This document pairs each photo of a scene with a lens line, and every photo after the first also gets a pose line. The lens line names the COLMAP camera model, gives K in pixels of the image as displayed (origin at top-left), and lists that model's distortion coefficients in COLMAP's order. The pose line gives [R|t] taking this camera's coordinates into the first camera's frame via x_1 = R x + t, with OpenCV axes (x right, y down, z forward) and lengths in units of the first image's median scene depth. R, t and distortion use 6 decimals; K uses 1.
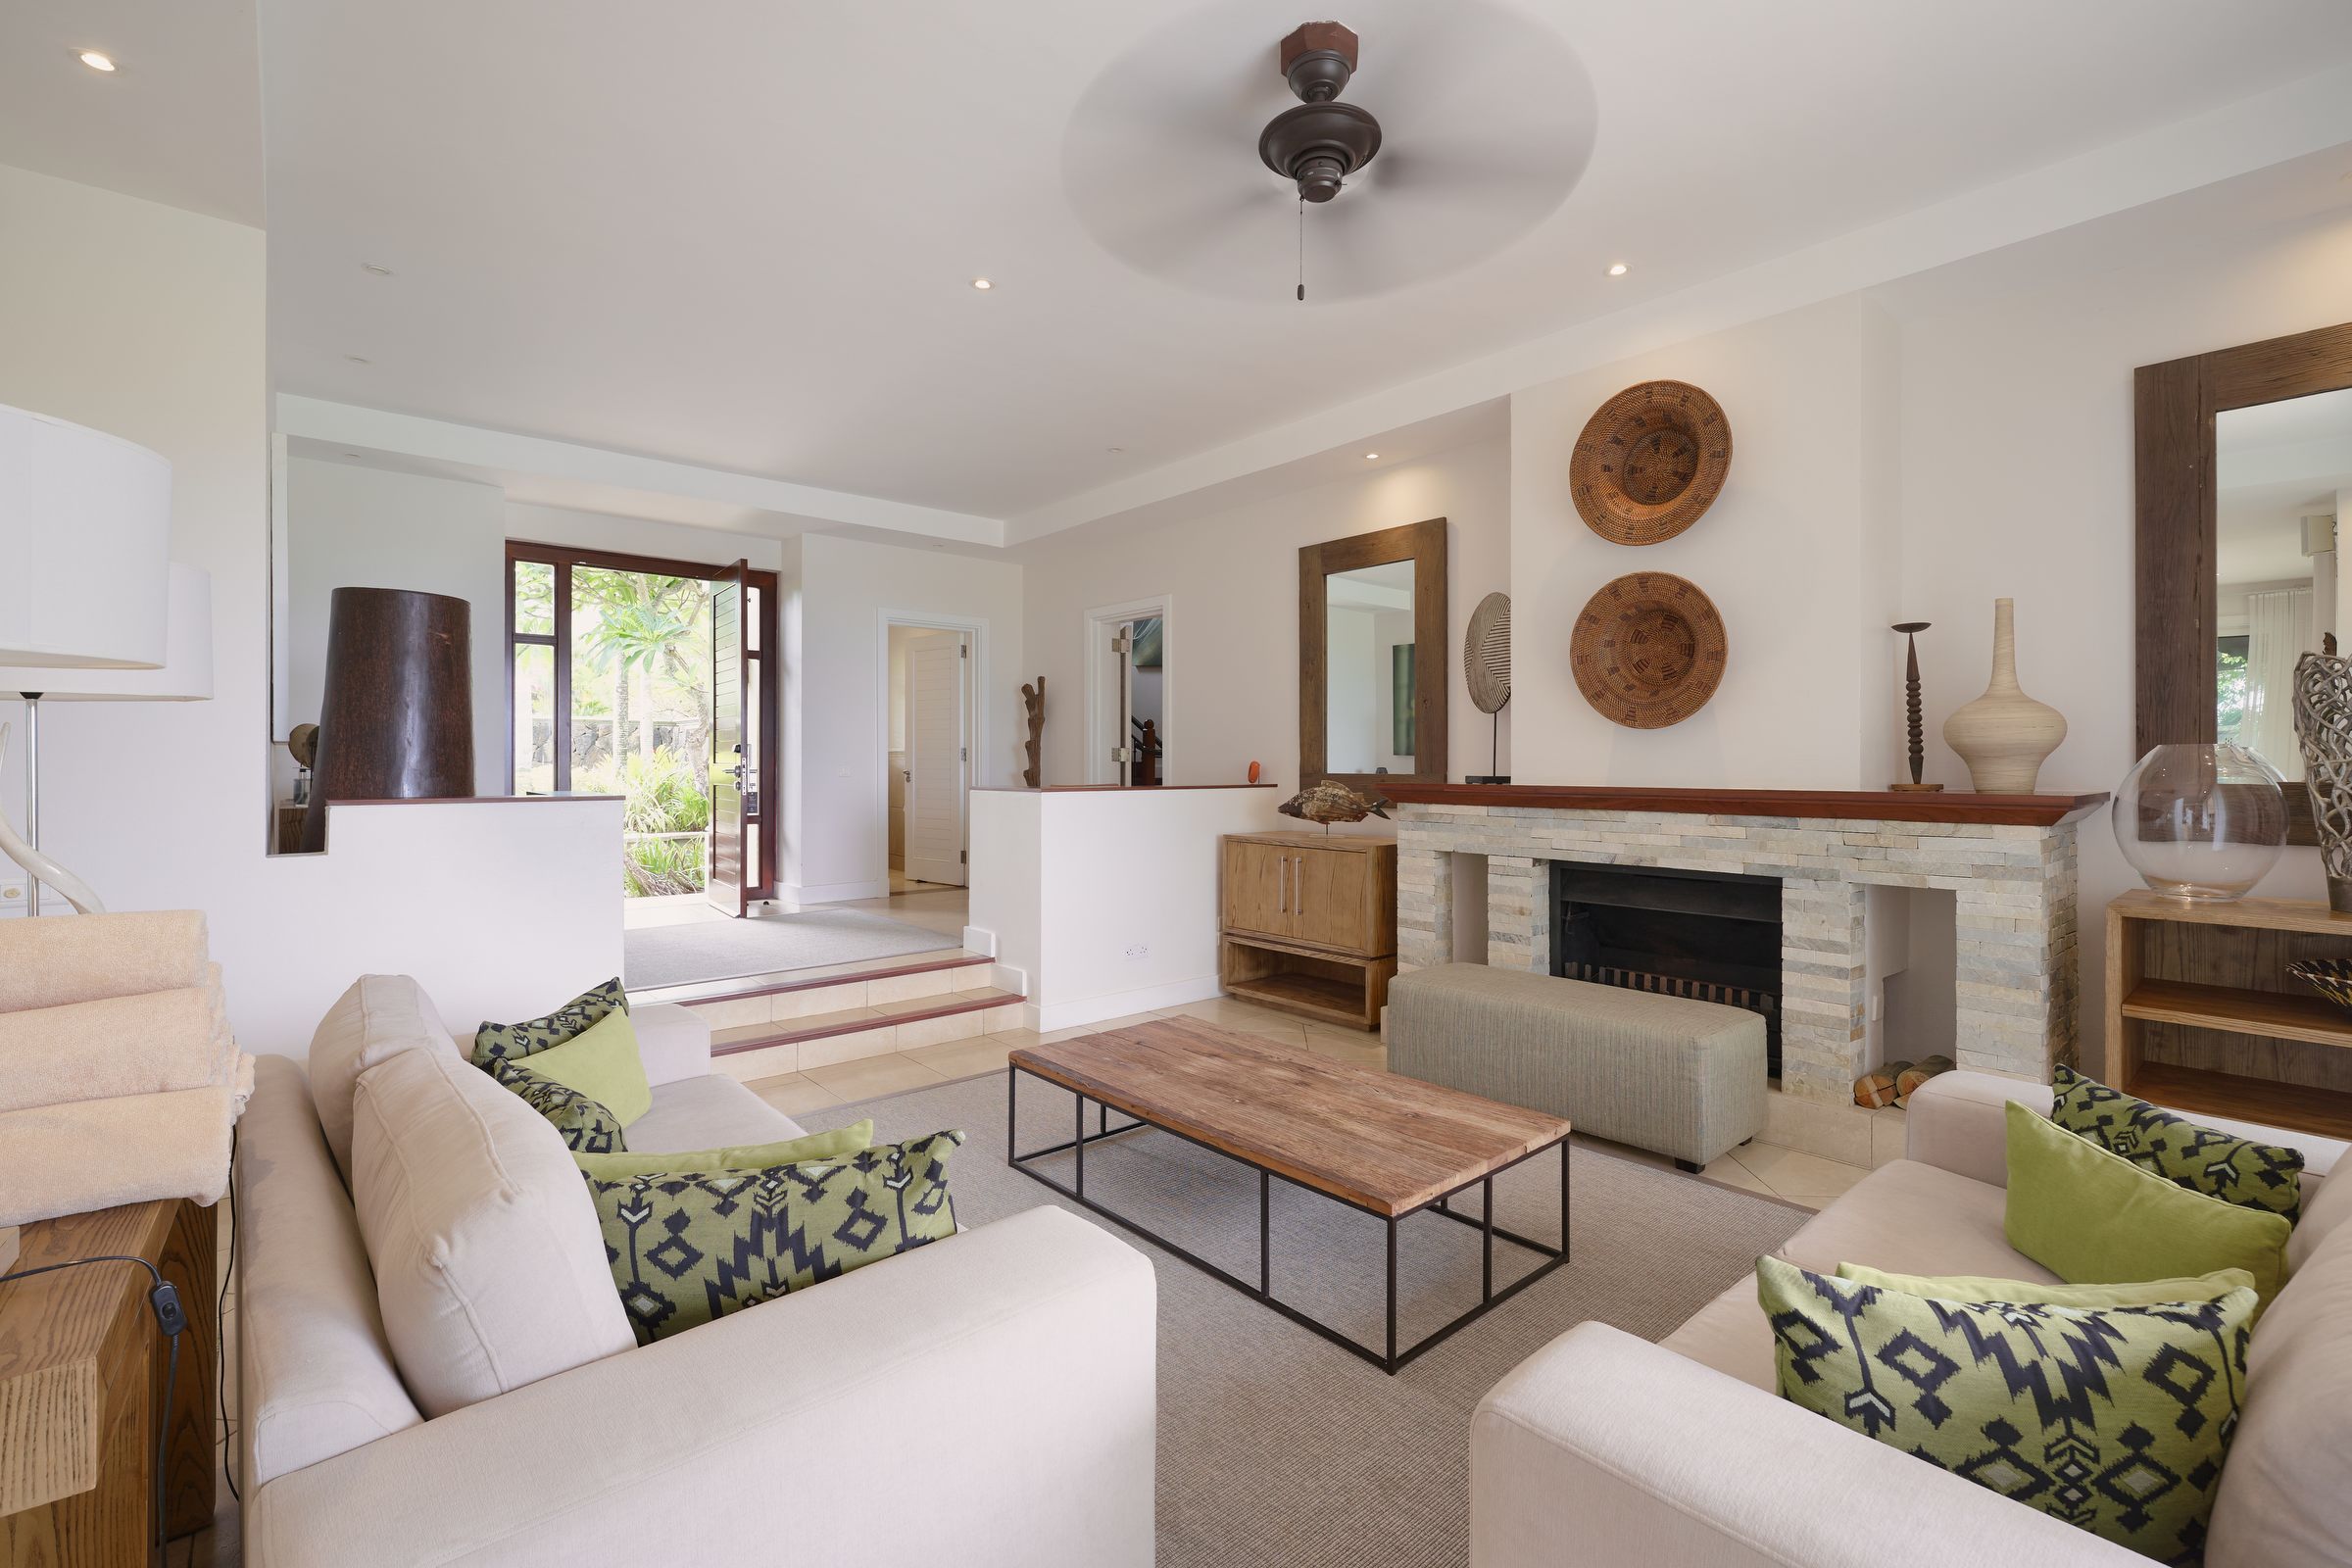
lens RADIAL K [[1040.1, 0, 1174.3], [0, 1040.1, 762.7], [0, 0, 1]] dist [-0.002838, 0.000003]
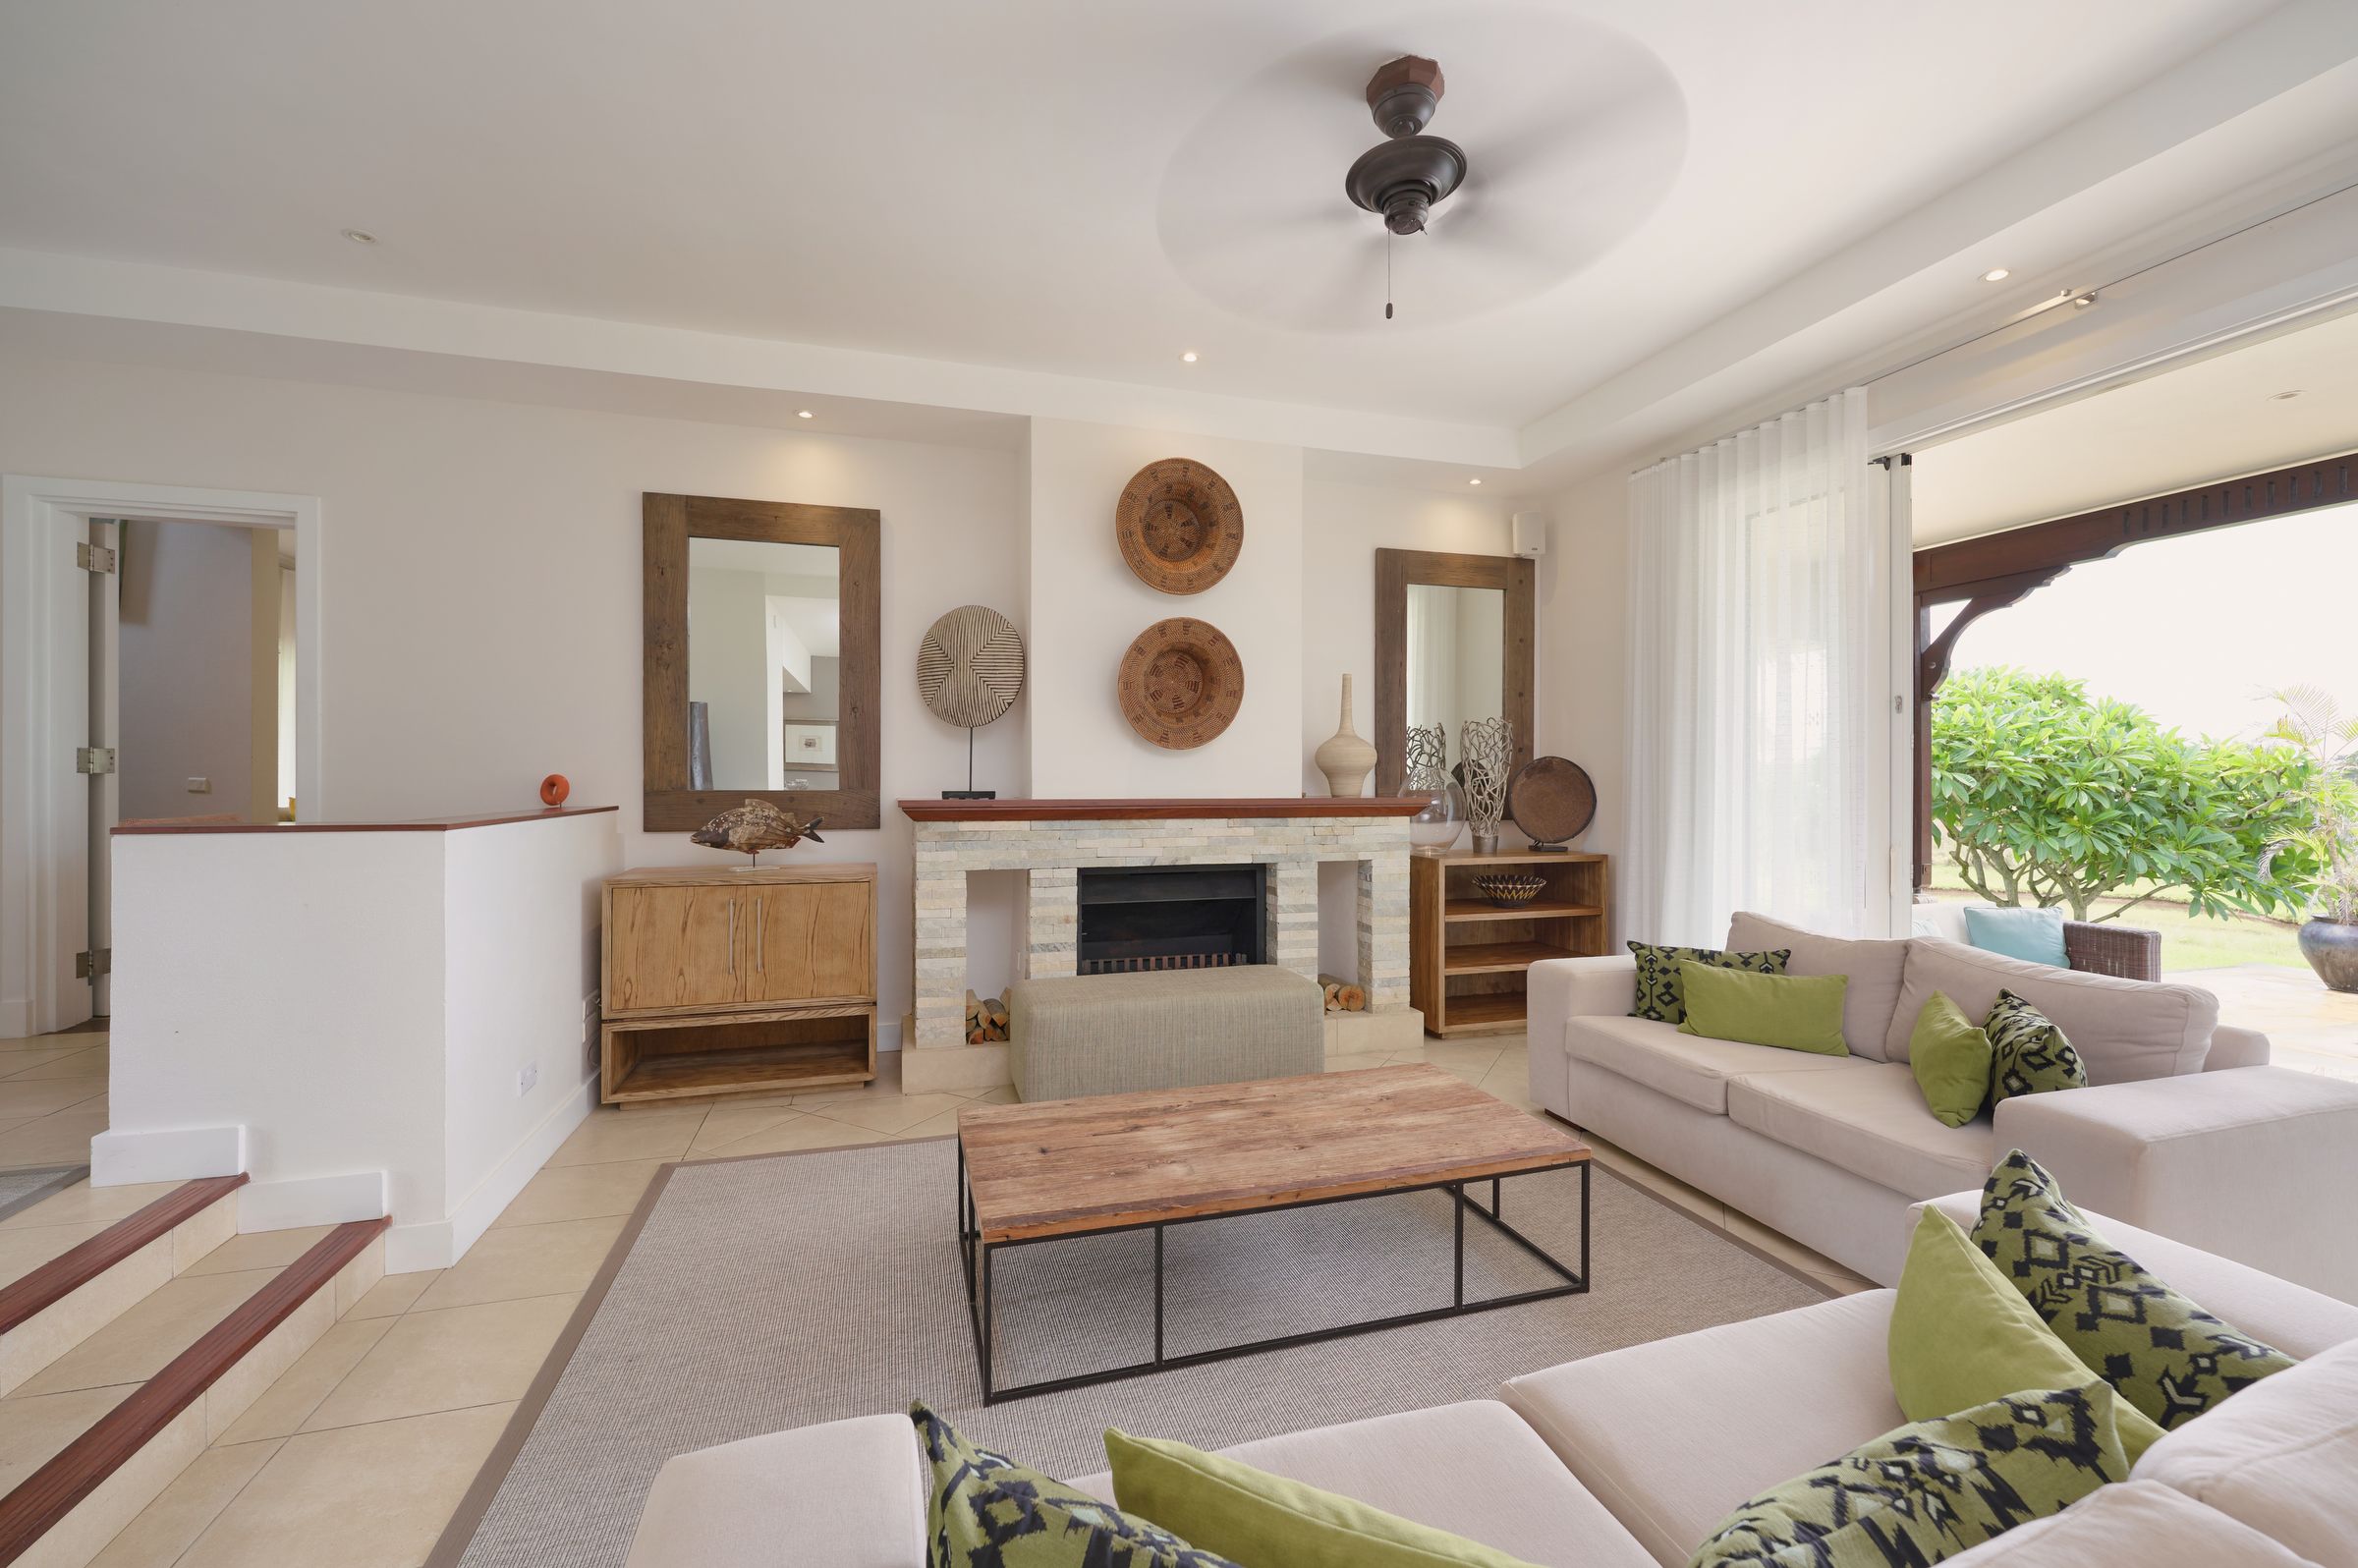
lens RADIAL K [[957.4, 0, 1188.7], [0, 957.4, 784.4], [0, 0, 1]] dist [-0.000931, 0.000199]
pose [[0.399393, -0.005633, 0.916763, -0.543461], [-0.001906, 0.999974, 0.006974, -0.000035], [-0.916778, -0.004533, 0.399372, 0.546836]]
